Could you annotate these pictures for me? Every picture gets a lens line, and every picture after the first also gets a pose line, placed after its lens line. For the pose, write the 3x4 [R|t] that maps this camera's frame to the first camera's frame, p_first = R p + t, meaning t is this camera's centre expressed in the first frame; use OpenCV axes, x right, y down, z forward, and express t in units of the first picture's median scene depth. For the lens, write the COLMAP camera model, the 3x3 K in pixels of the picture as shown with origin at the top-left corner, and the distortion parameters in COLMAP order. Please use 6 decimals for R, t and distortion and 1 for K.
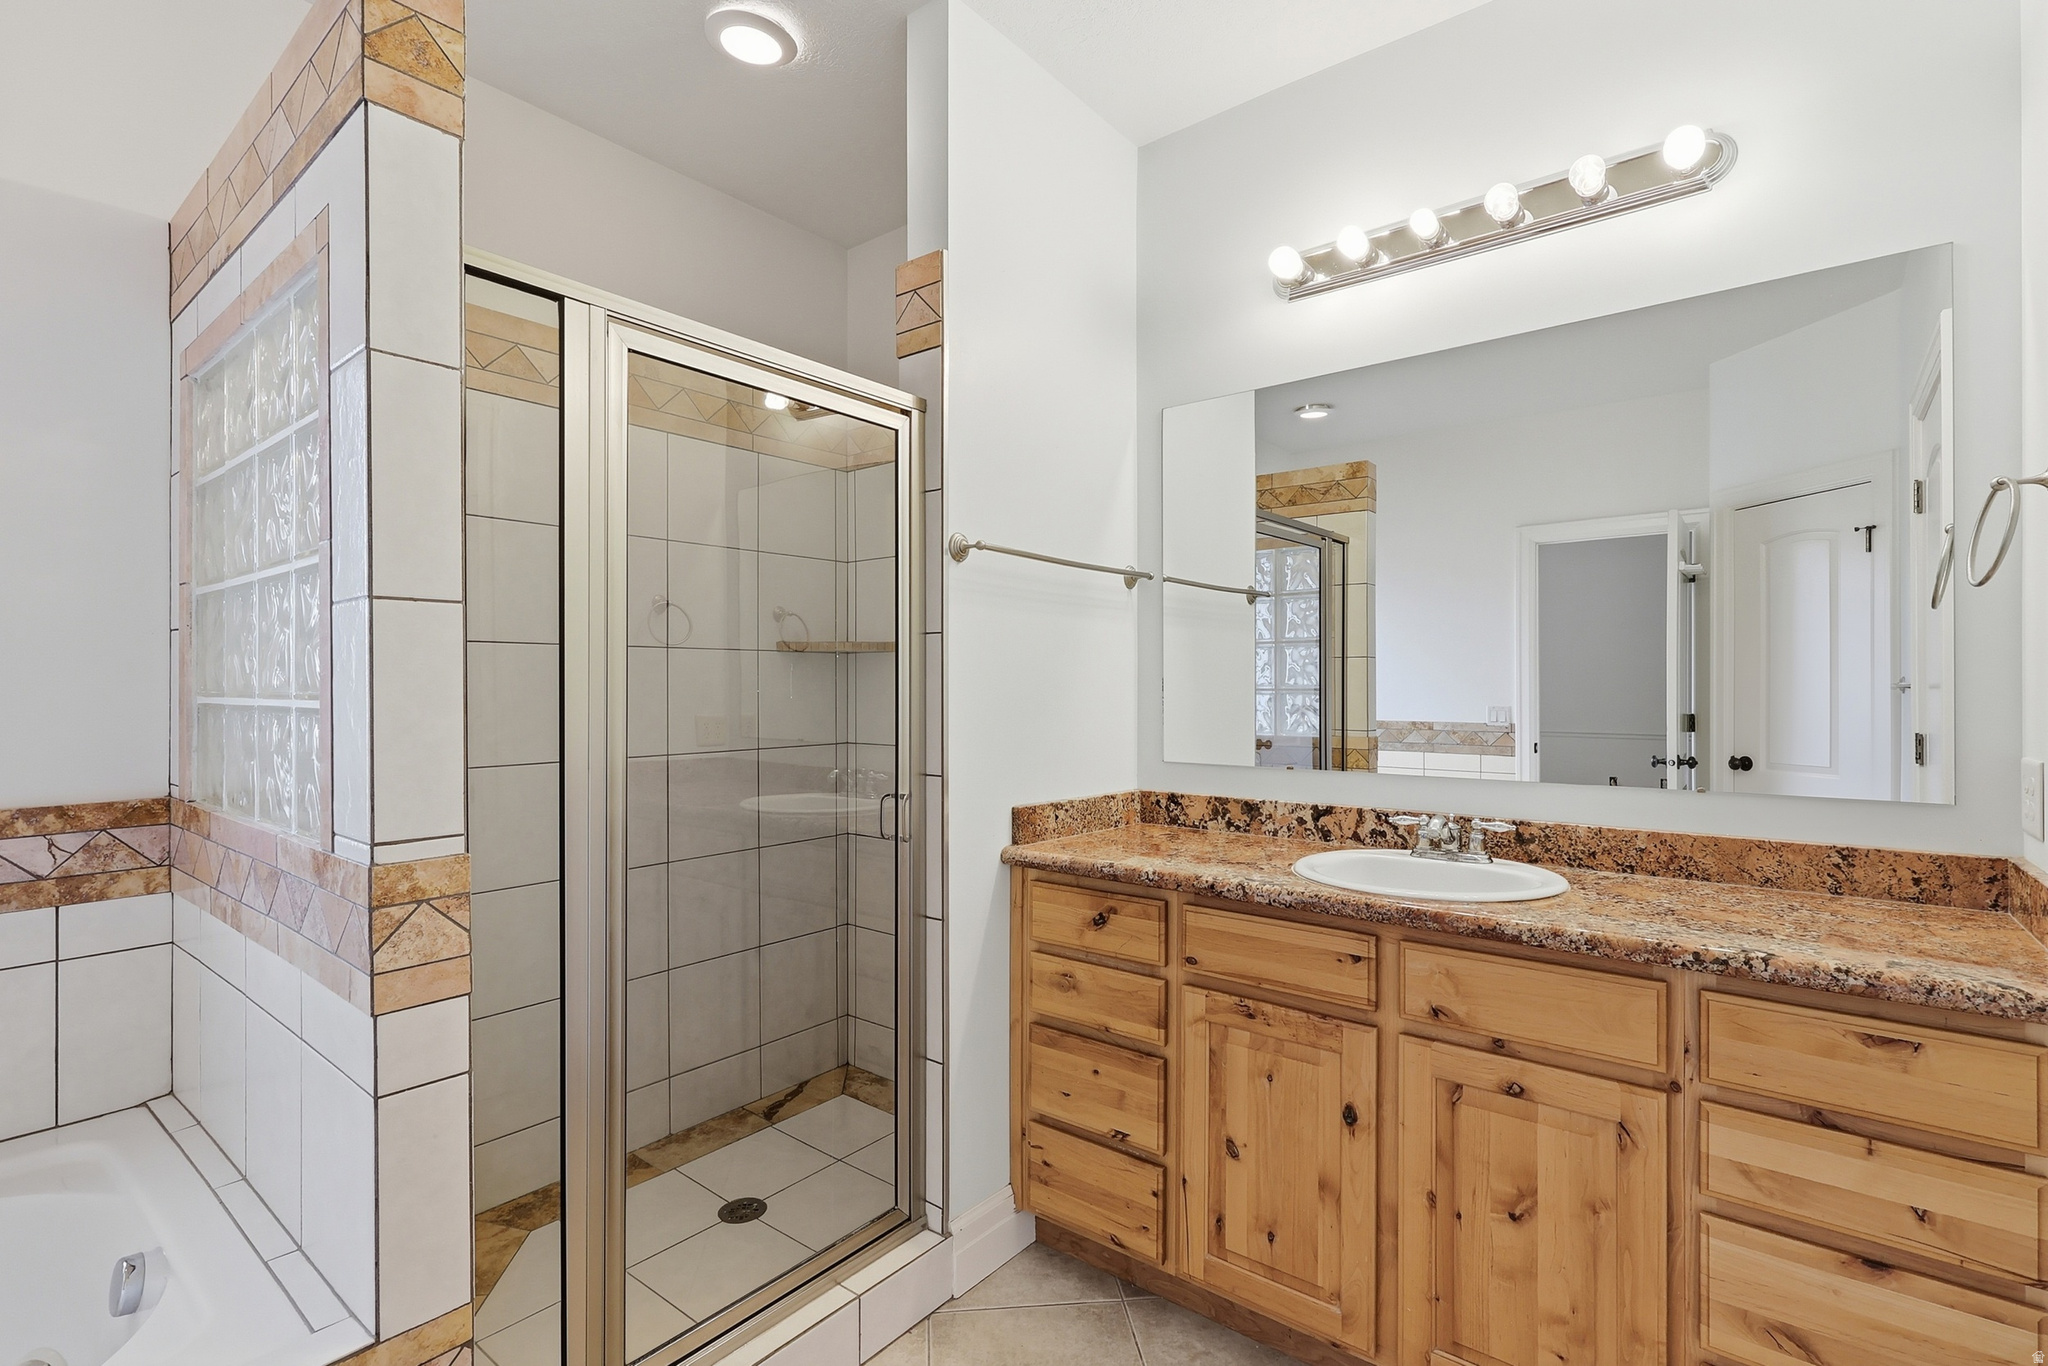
lens RADIAL K [[951.3, 0, 1024.1], [0, 951.3, 685.4], [0, 0, 1]] dist [-0.000581, 0.000690]
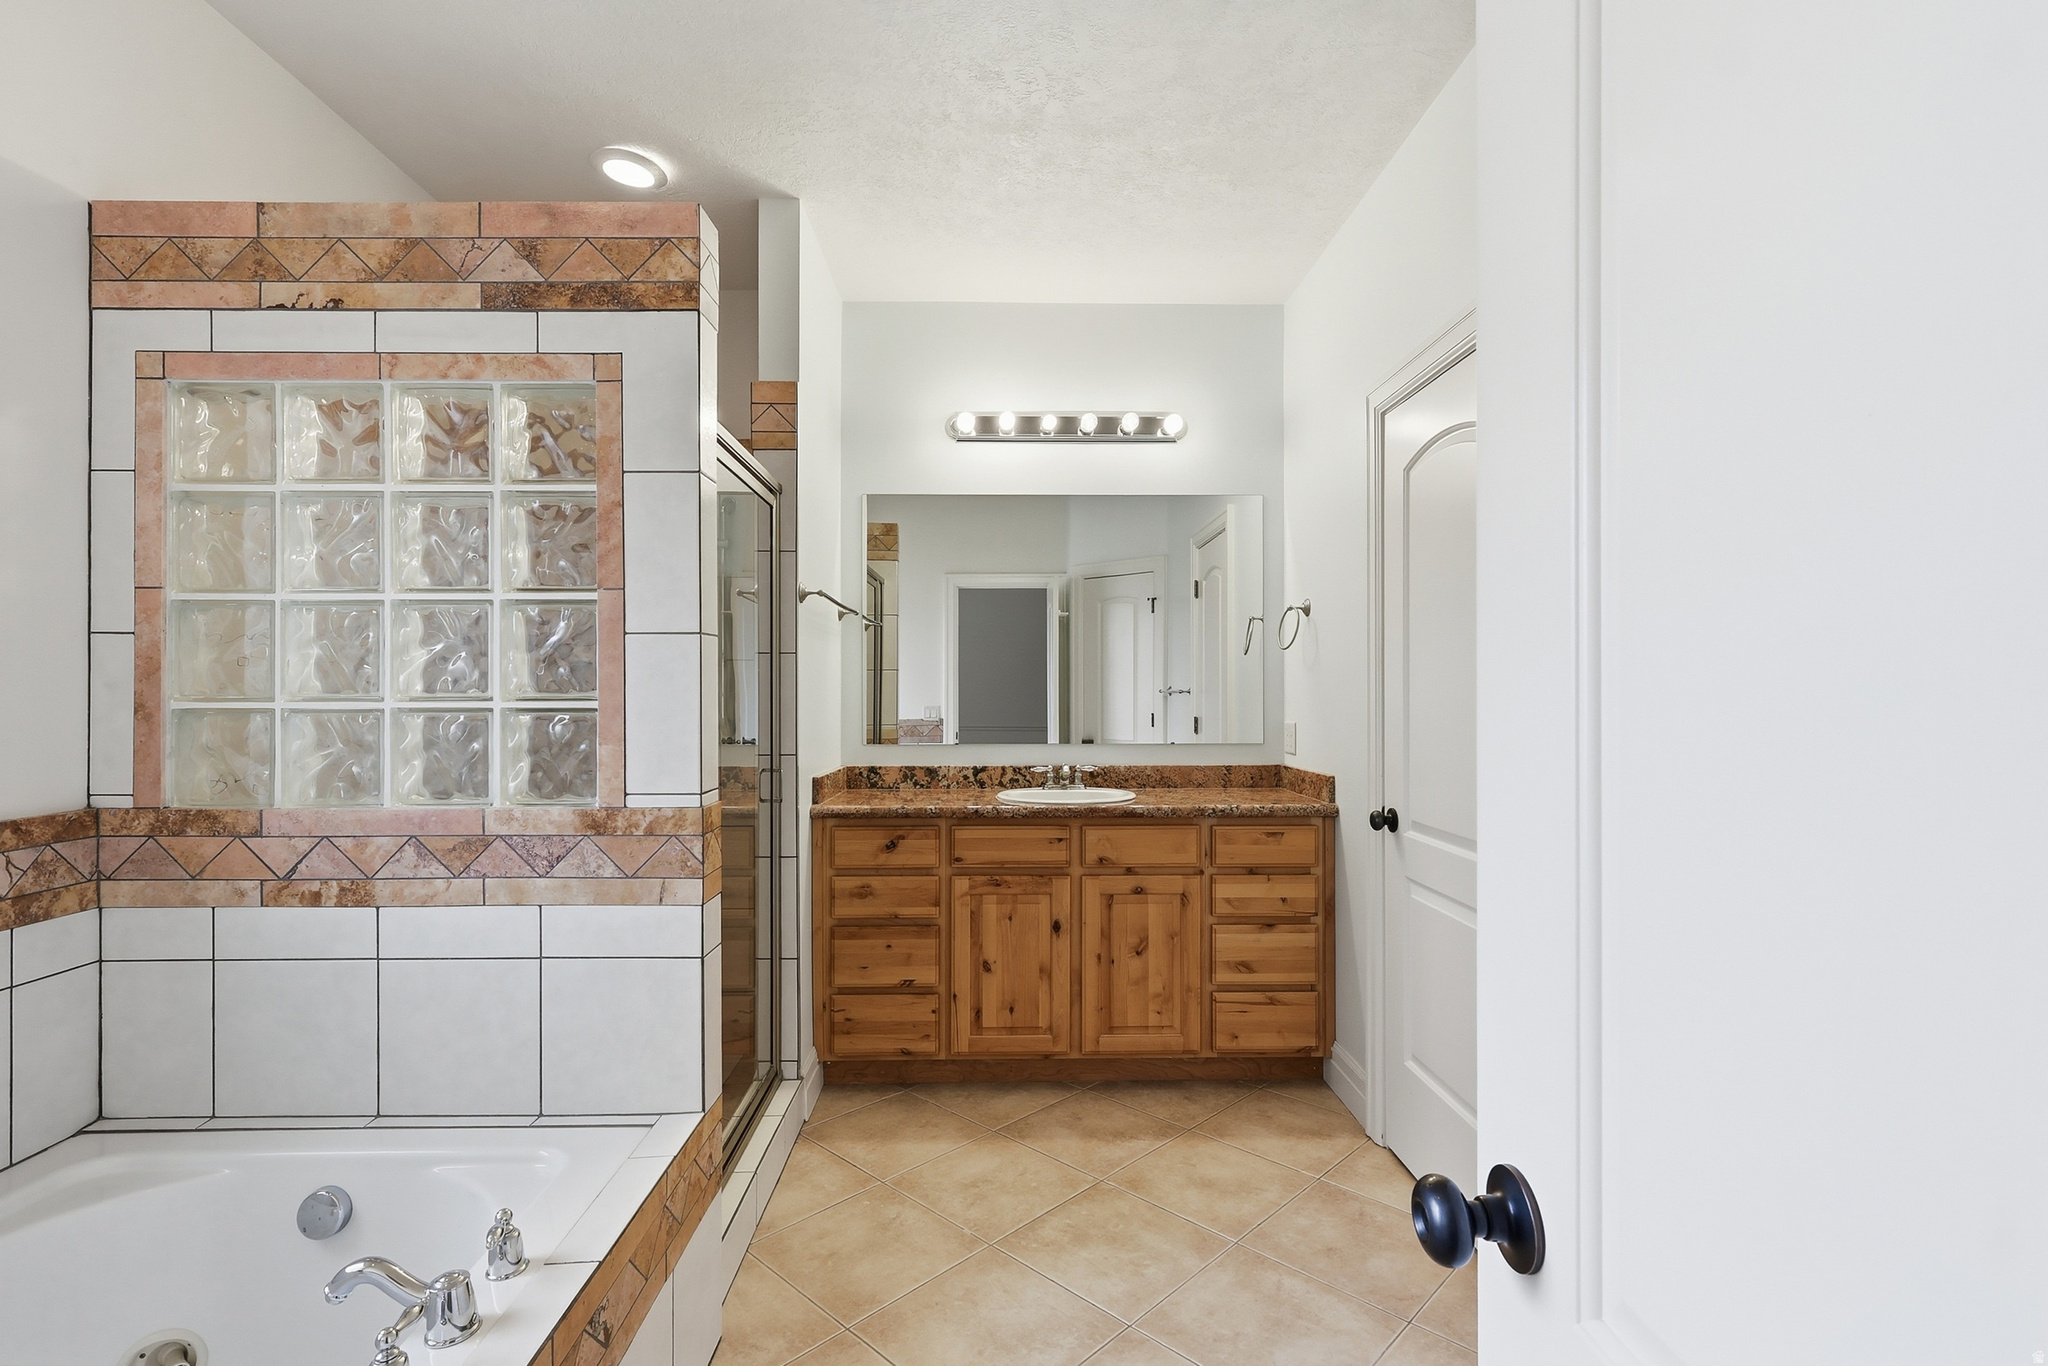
lens RADIAL K [[954.6, 0, 1020.3], [0, 954.6, 689.9], [0, 0, 1]] dist [-0.000712, 0.000450]
pose [[0.764767, 0.000907, 0.644307, -0.811830], [-0.000319, 0.999999, -0.001029, 0.000142], [-0.644307, 0.000581, 0.764766, -0.323628]]
